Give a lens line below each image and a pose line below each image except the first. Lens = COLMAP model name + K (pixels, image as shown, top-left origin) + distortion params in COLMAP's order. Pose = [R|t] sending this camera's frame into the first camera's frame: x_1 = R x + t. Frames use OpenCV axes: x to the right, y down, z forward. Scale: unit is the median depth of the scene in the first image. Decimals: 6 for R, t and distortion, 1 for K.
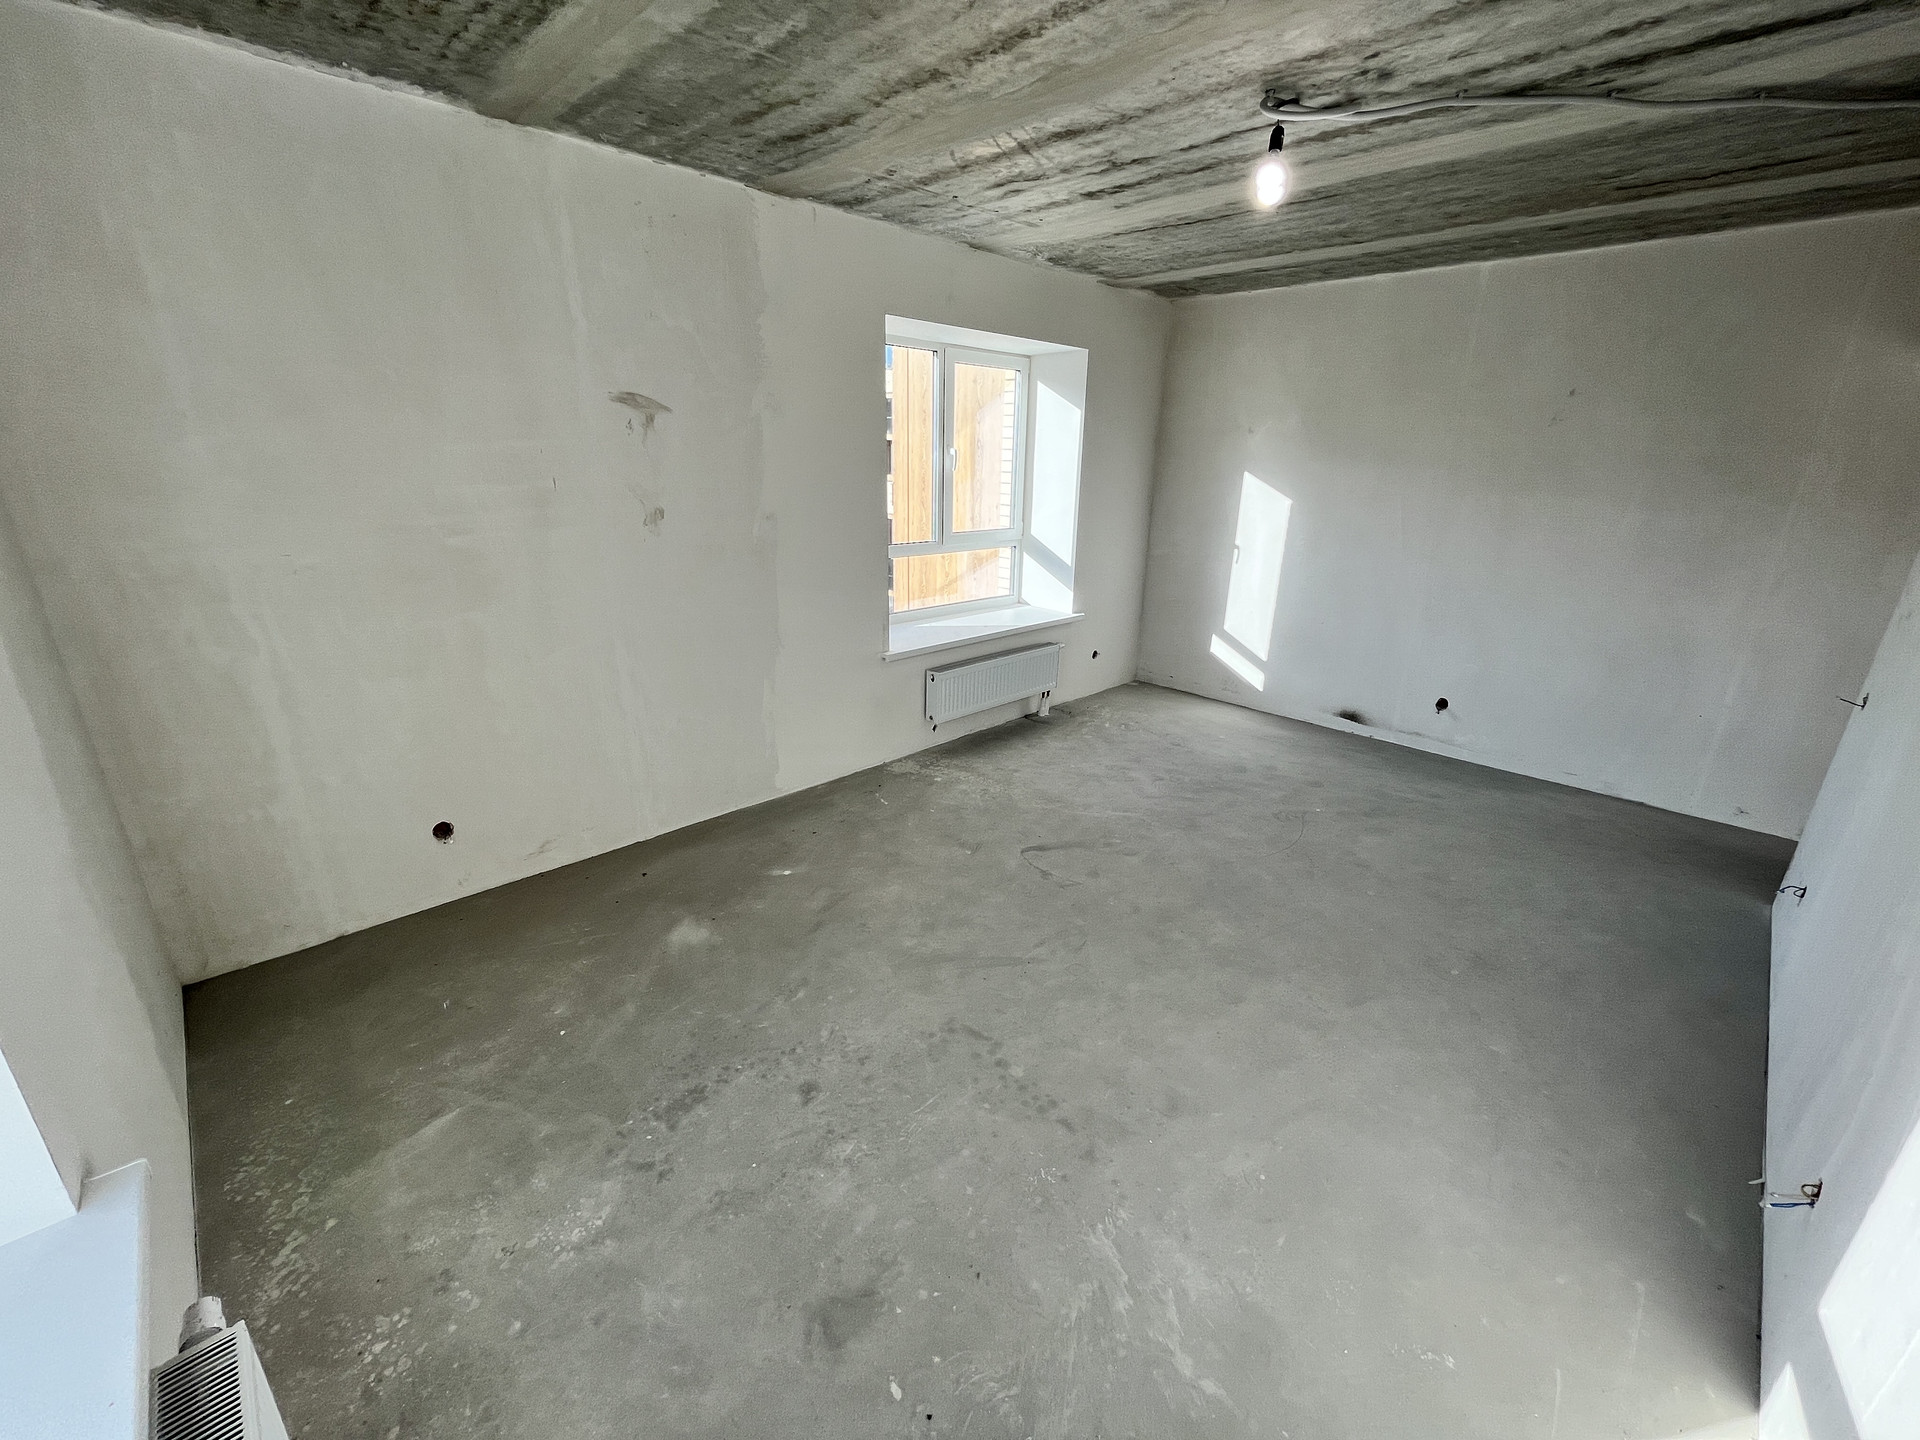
lens RADIAL K [[787.3, 0, 957.4], [0, 787.3, 712.4], [0, 0, 1]] dist [0.000848, 0.000242]
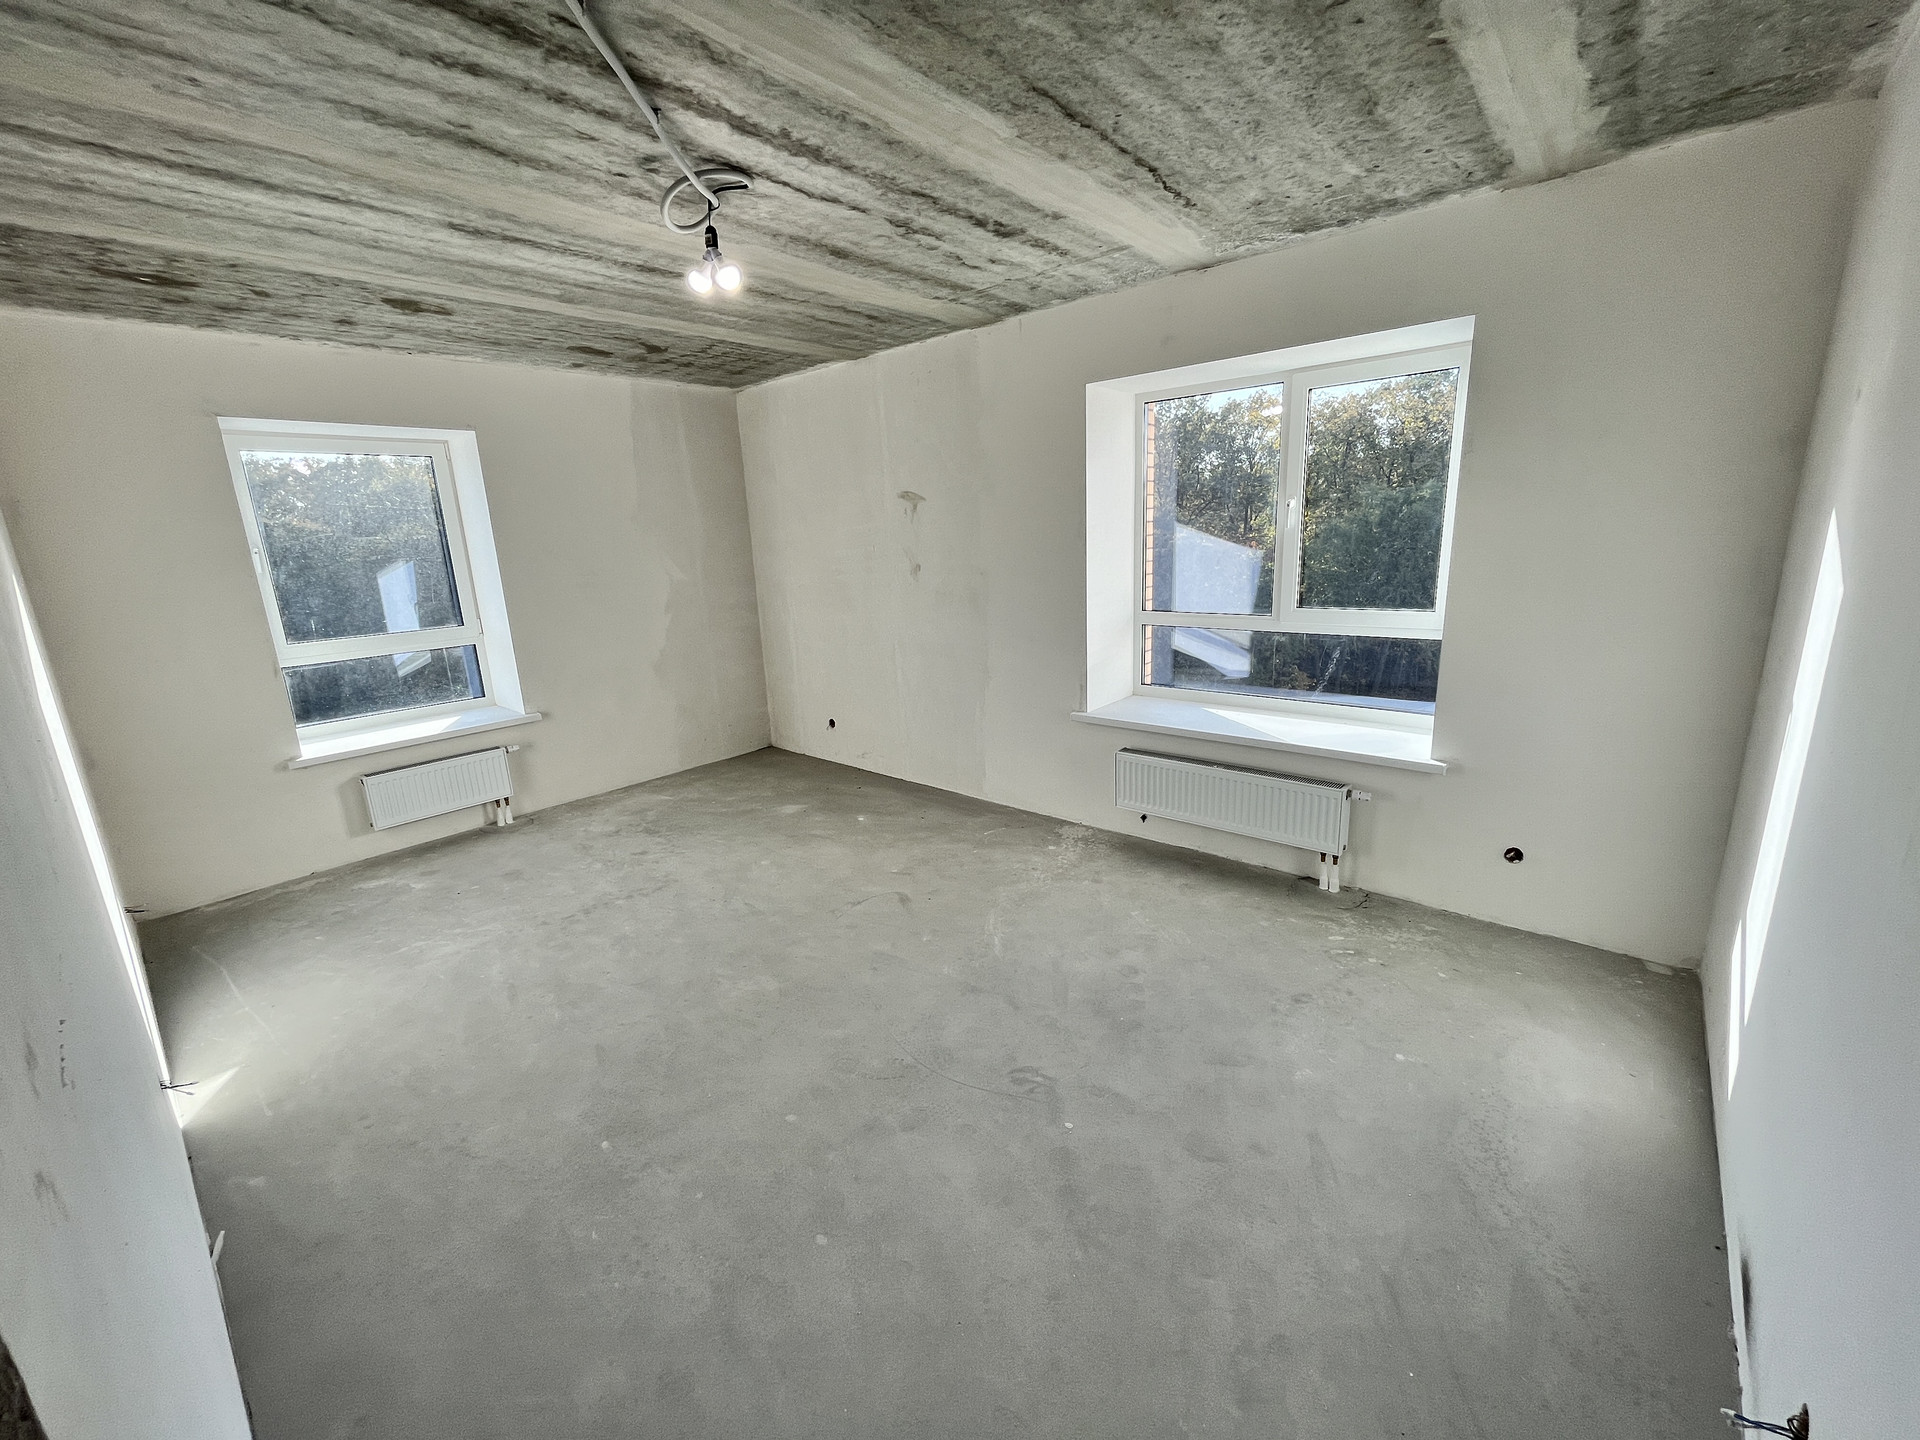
lens RADIAL K [[787.3, 0, 959.3], [0, 787.3, 709.6], [0, 0, 1]] dist [0.000848, 0.000242]
pose [[0.064496, 0.199367, -0.977800, 1.189878], [-0.268539, 0.947164, 0.175408, -0.290152], [0.961107, 0.251264, 0.114626, 1.006272]]
